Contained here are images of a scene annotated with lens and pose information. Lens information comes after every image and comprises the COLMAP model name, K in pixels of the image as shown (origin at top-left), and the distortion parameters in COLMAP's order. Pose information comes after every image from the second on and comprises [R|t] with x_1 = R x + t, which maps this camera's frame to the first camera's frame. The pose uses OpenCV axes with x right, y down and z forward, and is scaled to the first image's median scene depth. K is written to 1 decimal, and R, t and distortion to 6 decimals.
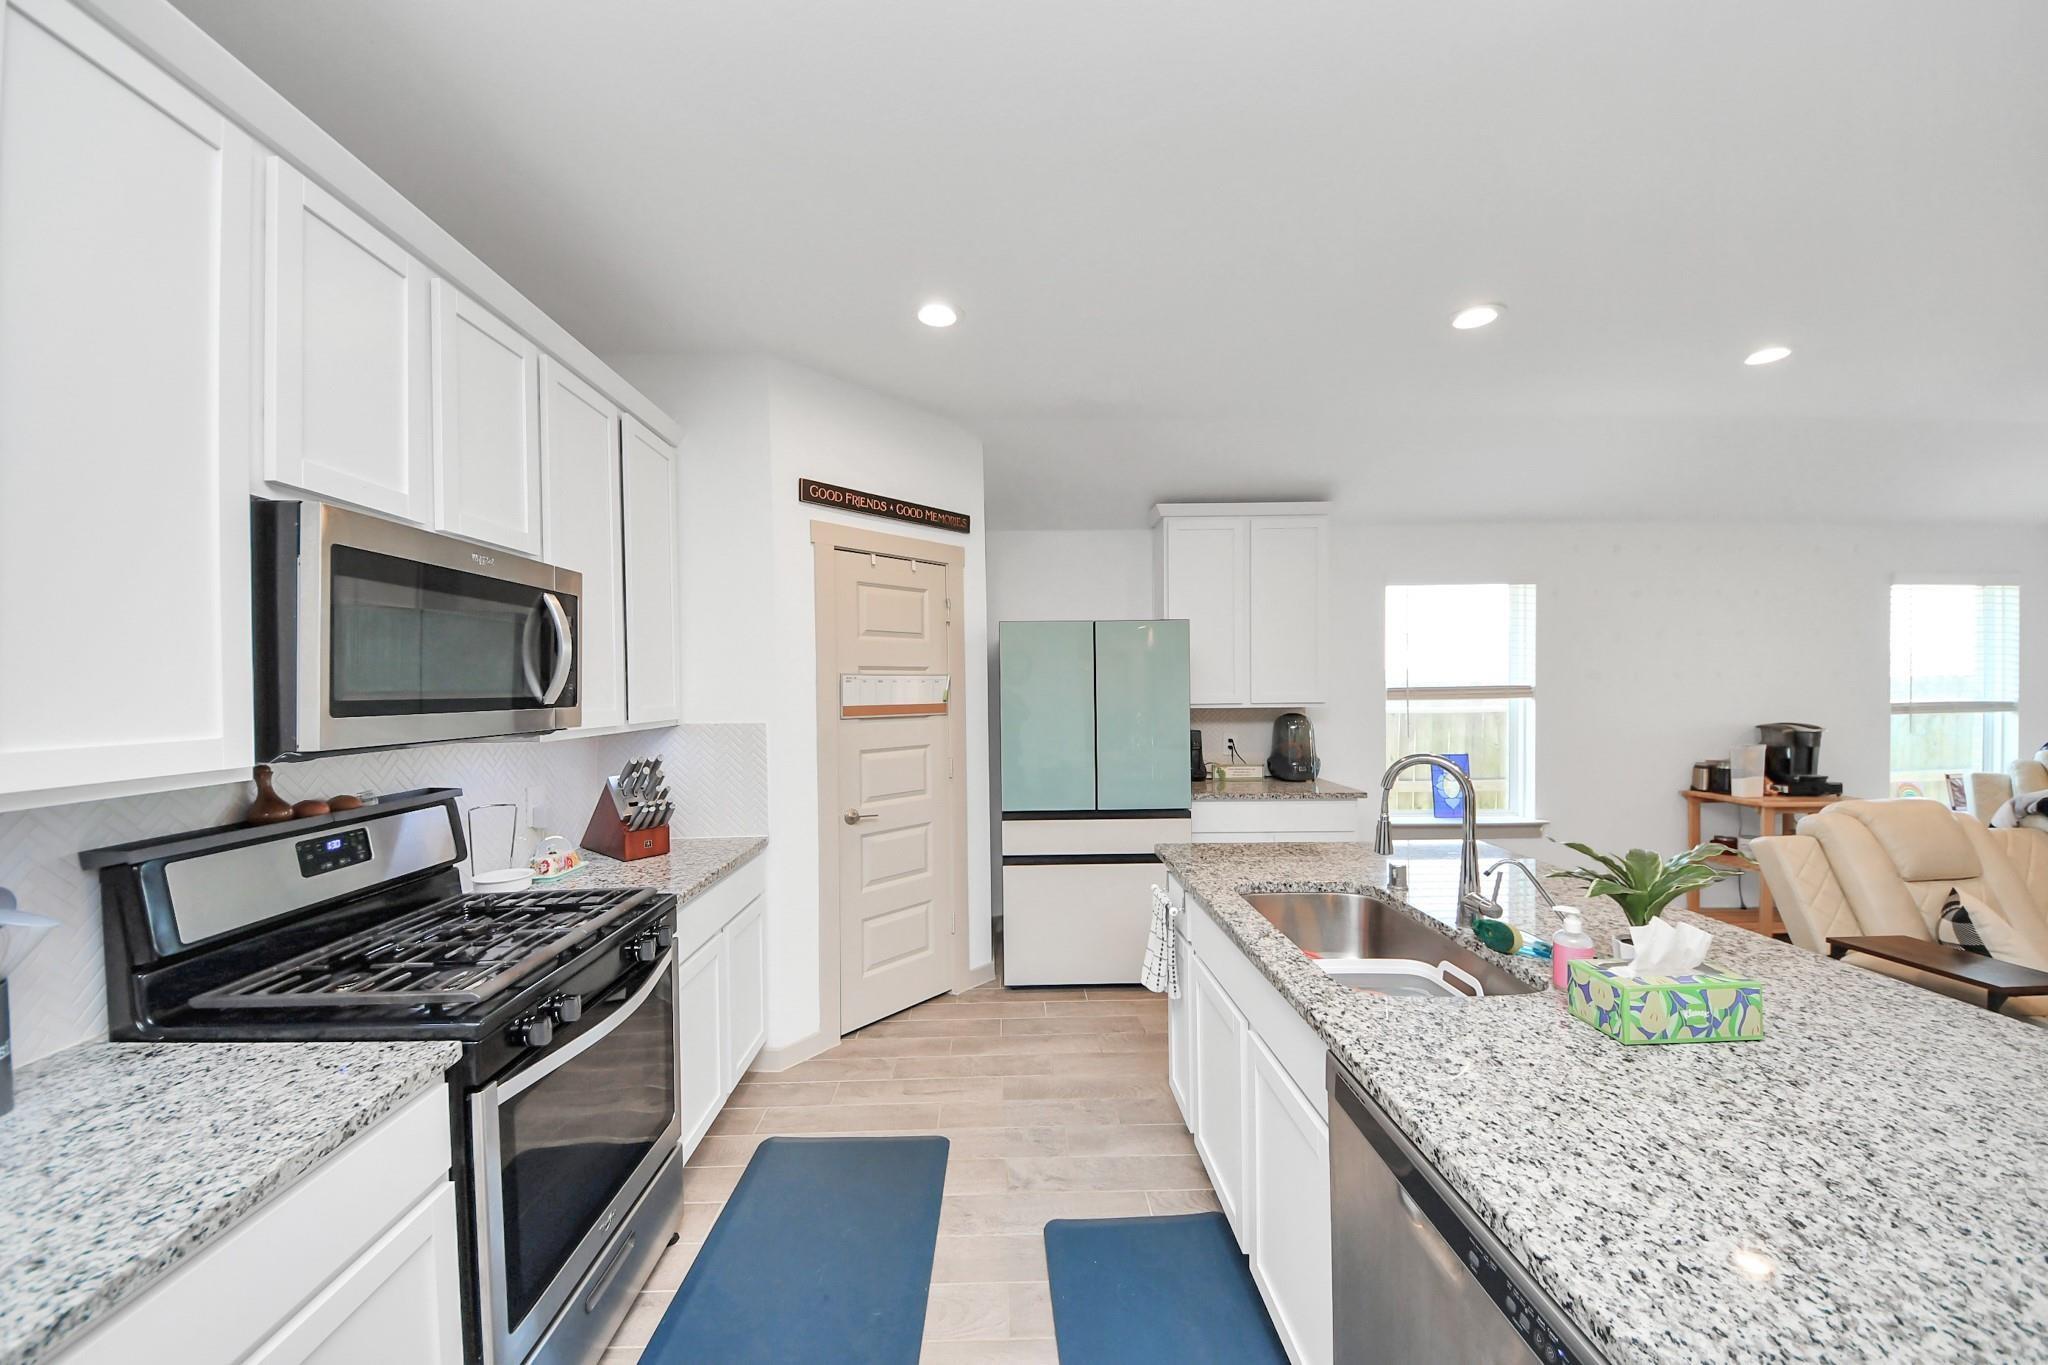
lens RADIAL K [[723.7, 0, 1011.2], [0, 723.7, 694.3], [0, 0, 1]] dist [-0.000621, -0.000096]
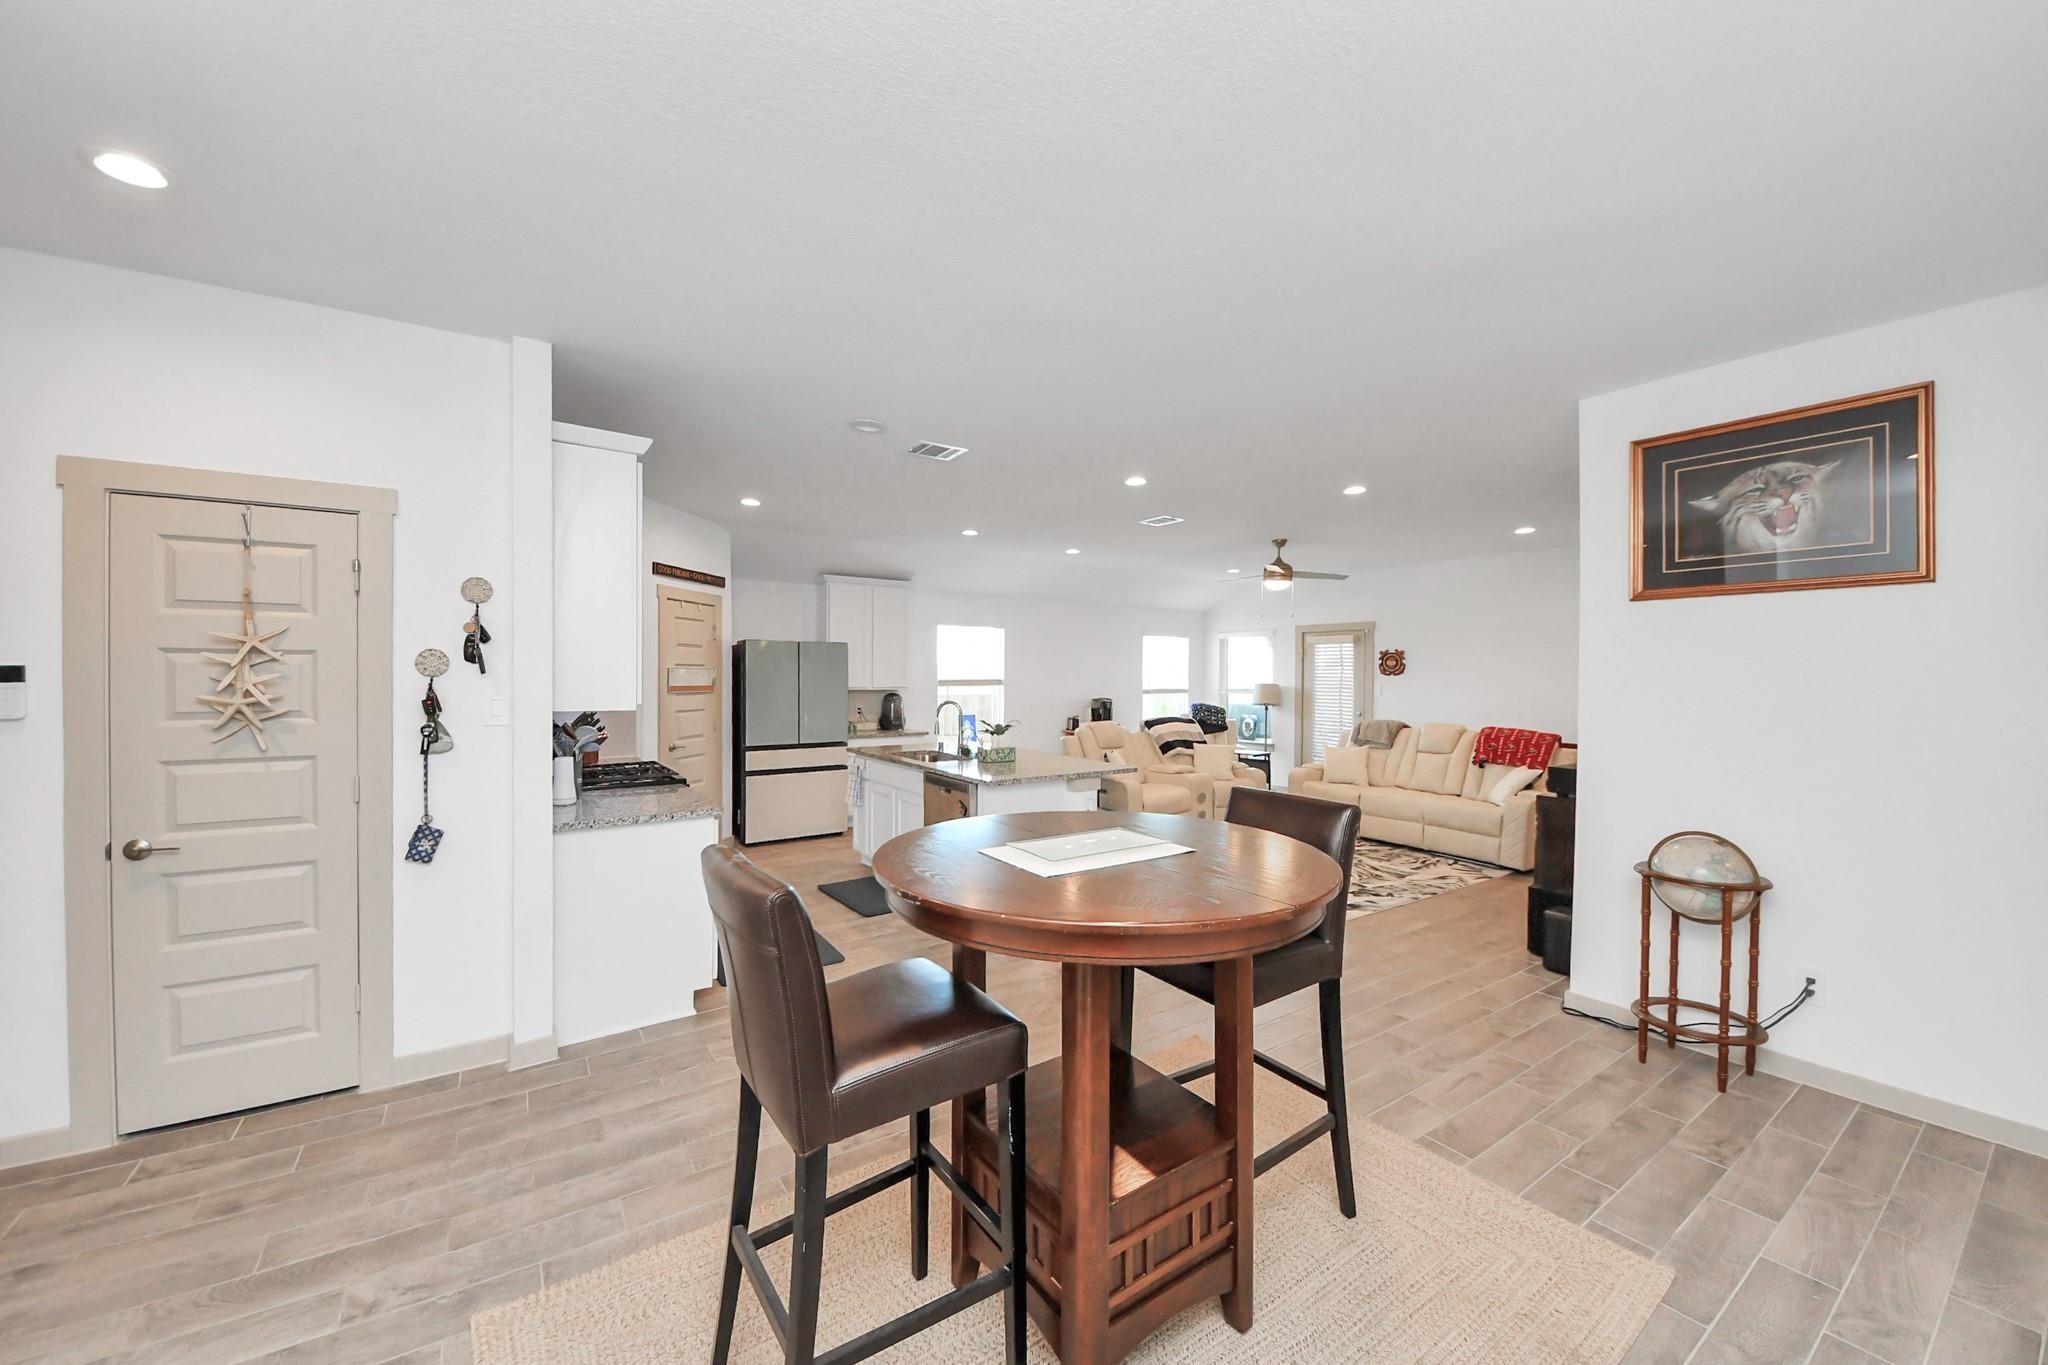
lens RADIAL K [[750.0, 0, 1024.0], [0, 750.0, 682.5], [0, 0, 1]] dist [-0.000876, -0.000254]
pose [[0.830993, 0.009510, 0.556201, -0.532146], [-0.007143, 0.999954, -0.006425, 0.013253], [-0.556236, 0.001366, 0.831023, -1.037303]]
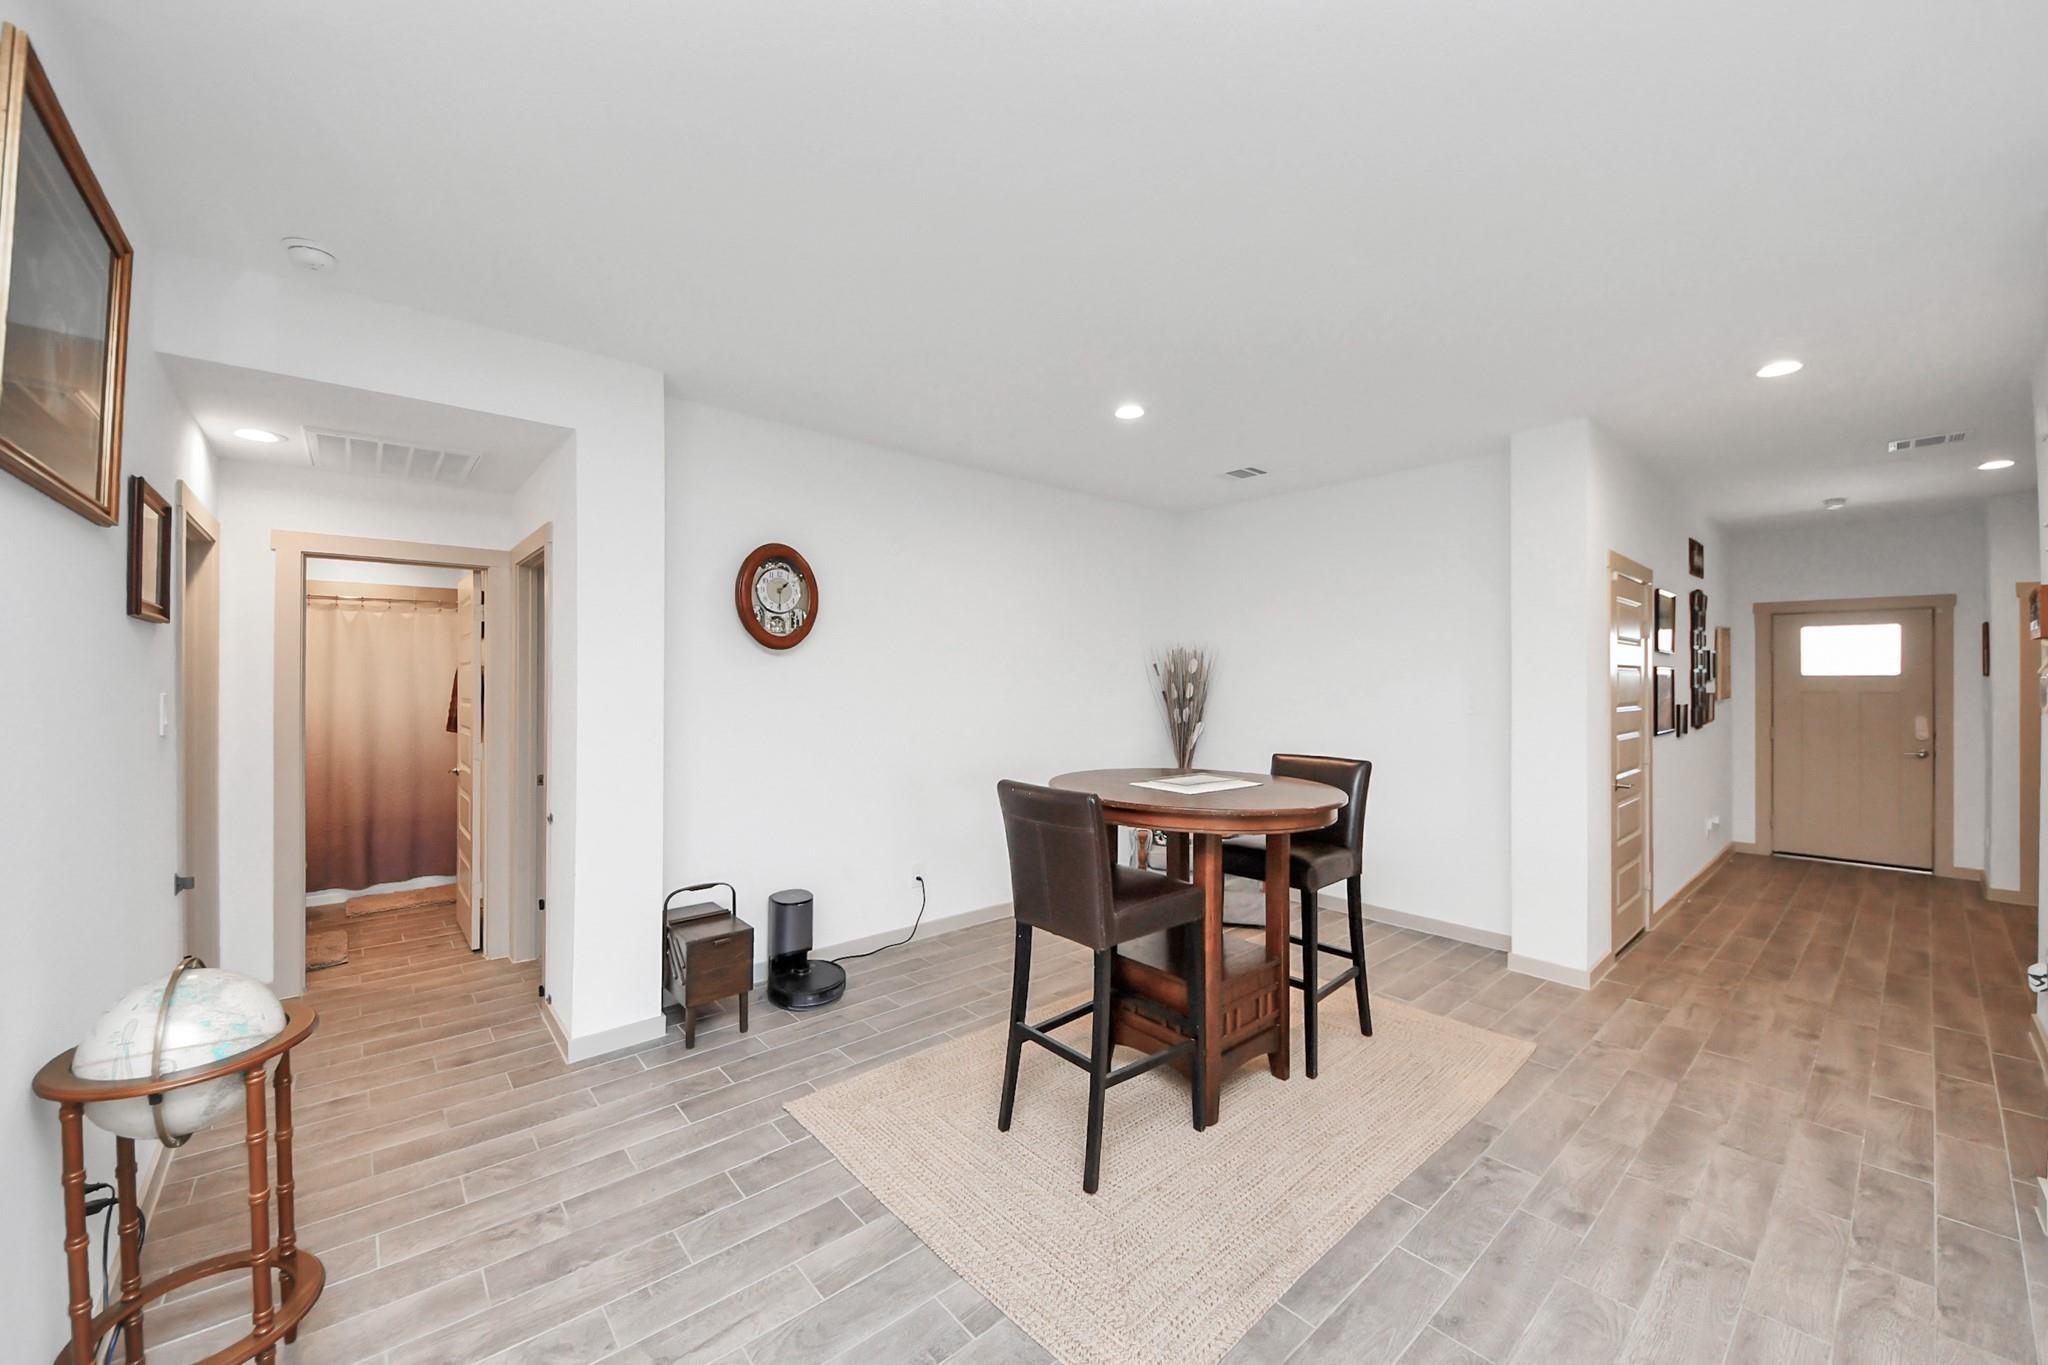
lens RADIAL K [[772.3, 0, 1011.5], [0, 772.3, 675.3], [0, 0, 1]] dist [-0.000934, -0.000219]
pose [[-0.769680, 0.003532, -0.638421, 0.611592], [-0.007557, 0.999864, 0.014643, -0.003503], [0.638386, 0.016095, -0.769548, -0.007231]]
